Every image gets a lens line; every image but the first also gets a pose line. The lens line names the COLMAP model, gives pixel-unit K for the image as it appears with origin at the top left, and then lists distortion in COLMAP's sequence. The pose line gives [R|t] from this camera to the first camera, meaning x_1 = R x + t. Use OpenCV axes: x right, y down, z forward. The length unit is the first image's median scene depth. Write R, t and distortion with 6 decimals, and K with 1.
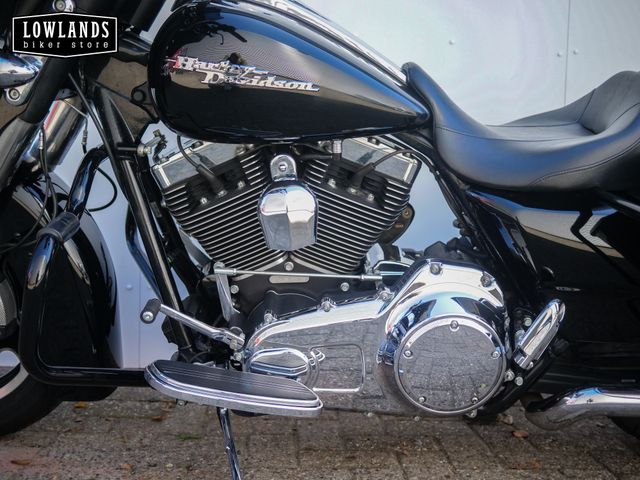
lens RADIAL K [[723.1, 0, 320.0], [0, 723.1, 240.0], [0, 0, 1]] dist [-0.011930, -0.018411]
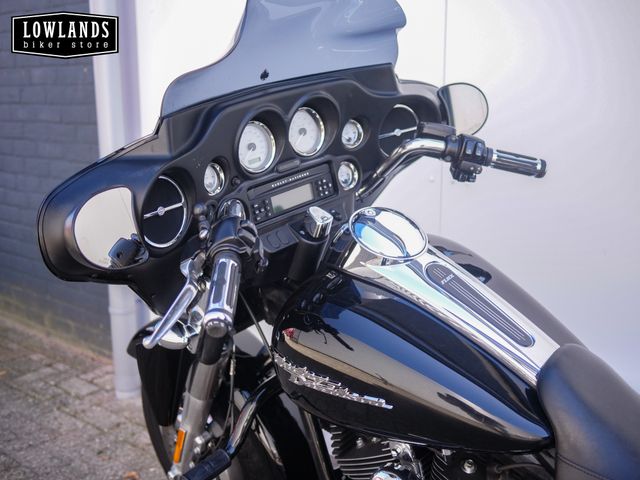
lens RADIAL K [[750.1, 0, 320.0], [0, 750.1, 240.0], [0, 0, 1]] dist [0.003788, -0.000056]
pose [[0.723337, 0.096869, -0.683667, 0.503808], [-0.031718, 0.993727, 0.107243, -0.461607], [0.689767, -0.055889, 0.721871, 0.224521]]
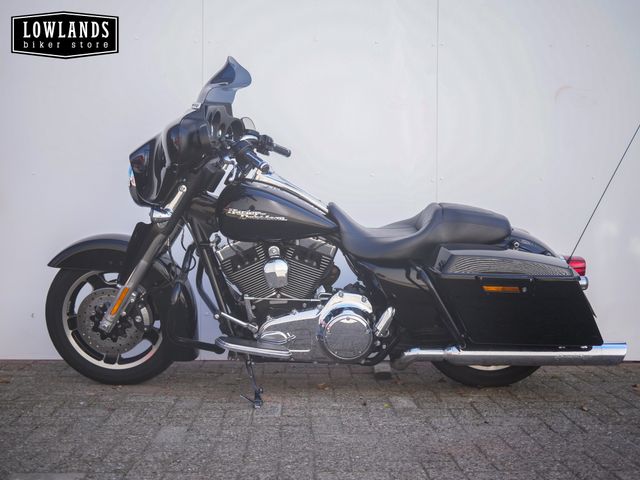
lens RADIAL K [[723.1, 0, 320.0], [0, 723.1, 240.0], [0, 0, 1]] dist [-0.011930, -0.018411]
pose [[0.999407, -0.020610, -0.027589, 0.153669], [0.018418, 0.996824, -0.077483, 0.041236], [0.029099, 0.076929, 0.996612, -1.239033]]
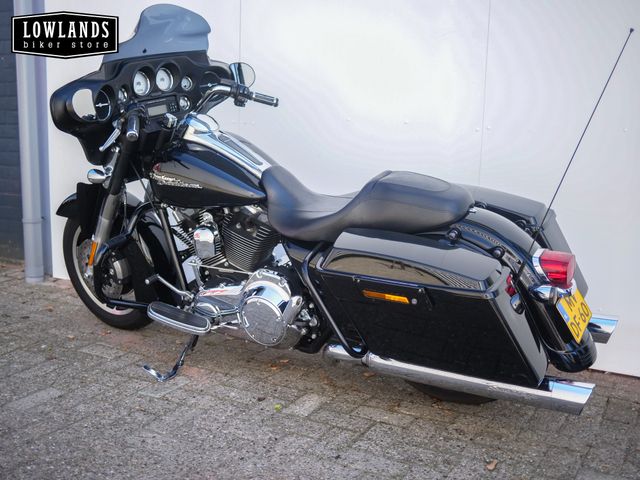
lens RADIAL K [[723.1, 0, 320.0], [0, 723.1, 240.0], [0, 0, 1]] dist [-0.011930, -0.018411]
pose [[0.851464, 0.078221, -0.518546, 1.295782], [-0.046268, 0.996162, 0.074296, -0.205376], [0.522368, -0.039268, 0.851816, -0.621313]]
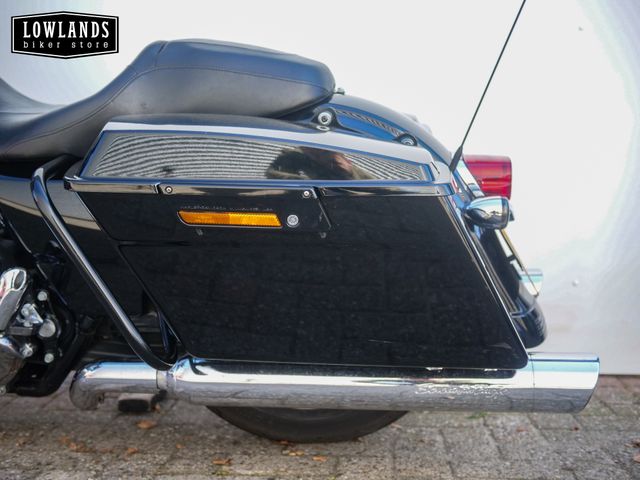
lens RADIAL K [[723.1, 0, 320.0], [0, 723.1, 240.0], [0, 0, 1]] dist [-0.011930, -0.018411]
pose [[0.991958, -0.021602, -0.124710, 0.790787], [0.016281, 0.998919, -0.043535, 0.087285], [0.125516, 0.041154, 0.991238, 0.068807]]
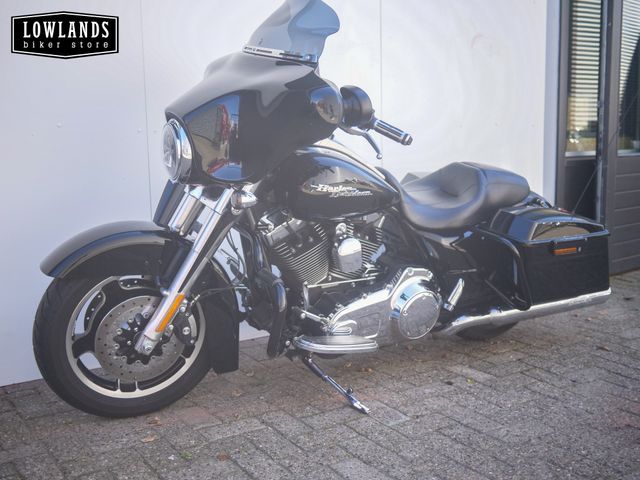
lens RADIAL K [[723.1, 0, 320.0], [0, 723.1, 240.0], [0, 0, 1]] dist [-0.011930, -0.018411]
pose [[0.868178, -0.112855, 0.483250, -1.020354], [0.087196, 0.993339, 0.075326, -0.219868], [-0.488532, -0.023259, 0.872236, -0.667511]]
